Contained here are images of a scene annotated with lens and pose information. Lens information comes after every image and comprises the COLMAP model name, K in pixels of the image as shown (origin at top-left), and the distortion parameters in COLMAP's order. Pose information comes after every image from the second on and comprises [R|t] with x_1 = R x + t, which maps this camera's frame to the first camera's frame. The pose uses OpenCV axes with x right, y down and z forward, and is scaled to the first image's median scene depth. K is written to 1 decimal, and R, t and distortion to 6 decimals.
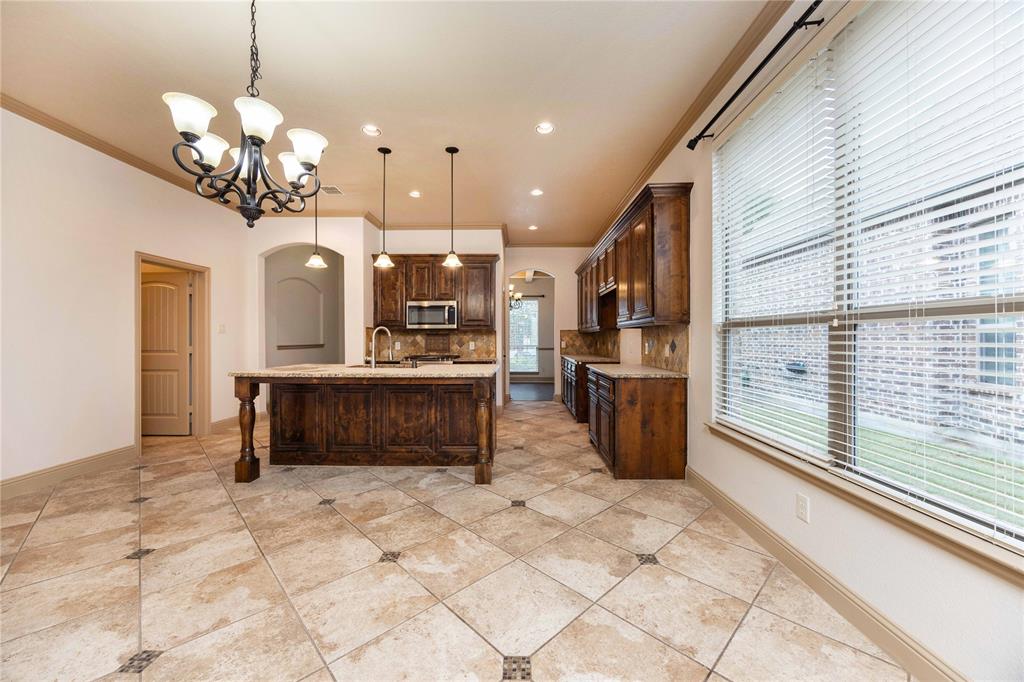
lens RADIAL K [[387.7, 0, 506.3], [0, 387.7, 338.8], [0, 0, 1]] dist [-0.001087, -0.000350]
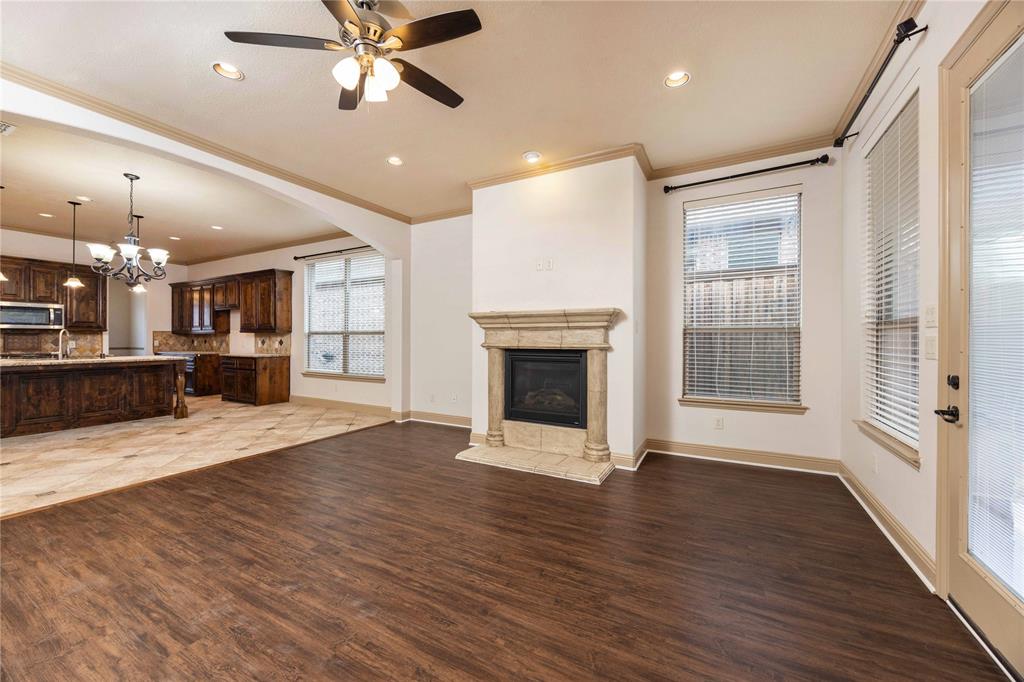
lens RADIAL K [[398.9, 0, 520.6], [0, 398.9, 340.1], [0, 0, 1]] dist [-0.005683, 0.000423]
pose [[0.445495, -0.000127, 0.895285, -0.994569], [-0.002214, 0.999997, 0.001244, 0.001450], [-0.895282, -0.002536, 0.445493, -1.212305]]
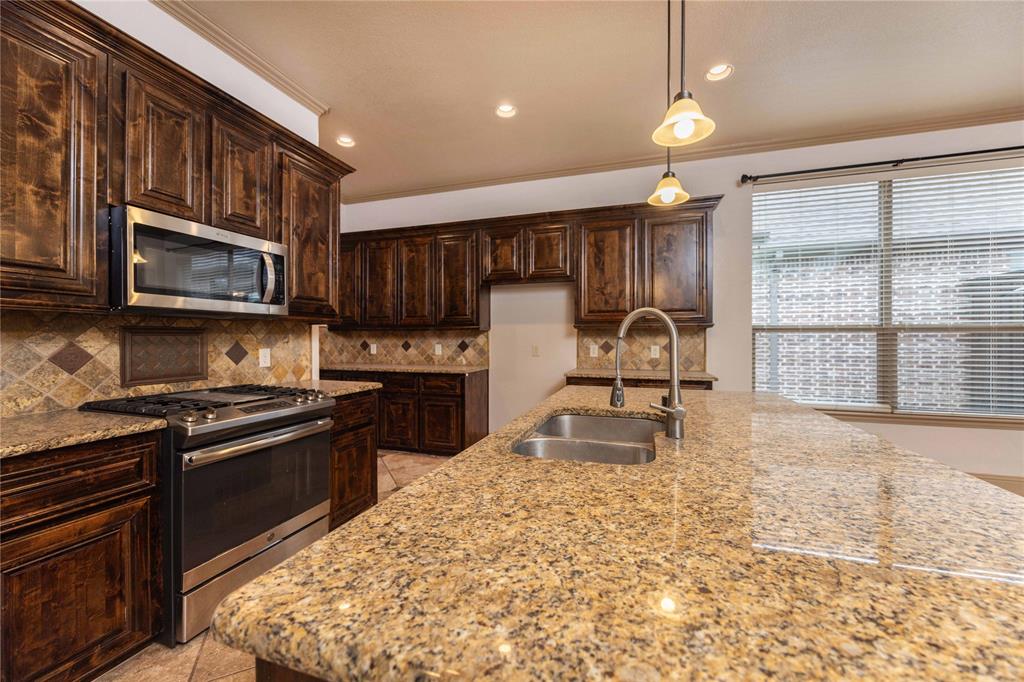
lens RADIAL K [[398.9, 0, 520.6], [0, 398.9, 340.1], [0, 0, 1]] dist [-0.005683, 0.000423]
pose [[0.272545, -0.003139, 0.962138, -0.795257], [0.000260, 0.999995, 0.003189, -0.005899], [-0.962143, -0.000618, 0.272545, 1.167592]]
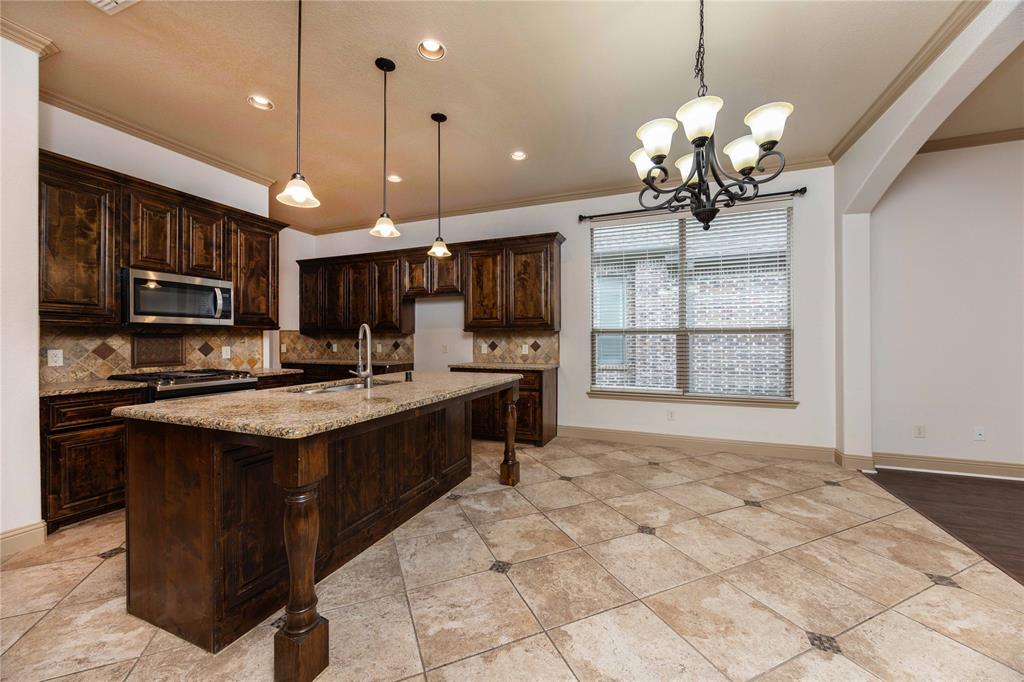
lens RADIAL K [[391.3, 0, 510.5], [0, 391.3, 339.9], [0, 0, 1]] dist [-0.002152, -0.000041]
pose [[0.345824, -0.001723, 0.938298, -0.997710], [0.002862, 0.999996, 0.000781, -0.004960], [-0.938295, 0.002416, 0.345828, 0.634267]]
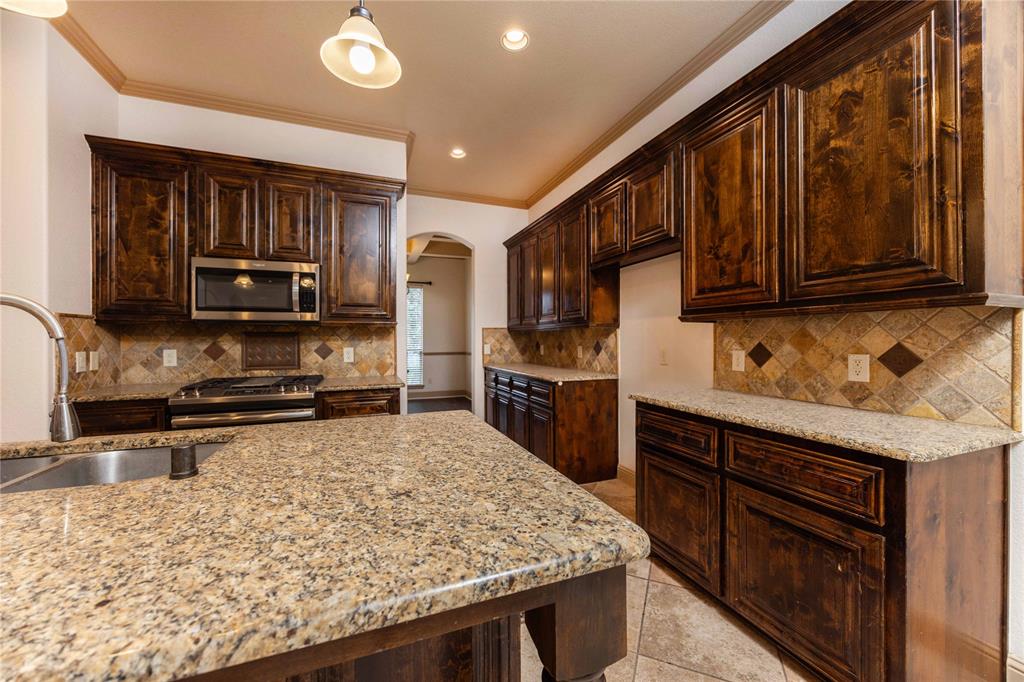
lens RADIAL K [[391.3, 0, 510.5], [0, 391.3, 339.9], [0, 0, 1]] dist [-0.002152, -0.000041]
pose [[0.921928, -0.002487, 0.387354, -0.171704], [0.002304, 0.999997, 0.000936, -0.005742], [-0.387355, 0.000029, 0.921931, 0.808959]]
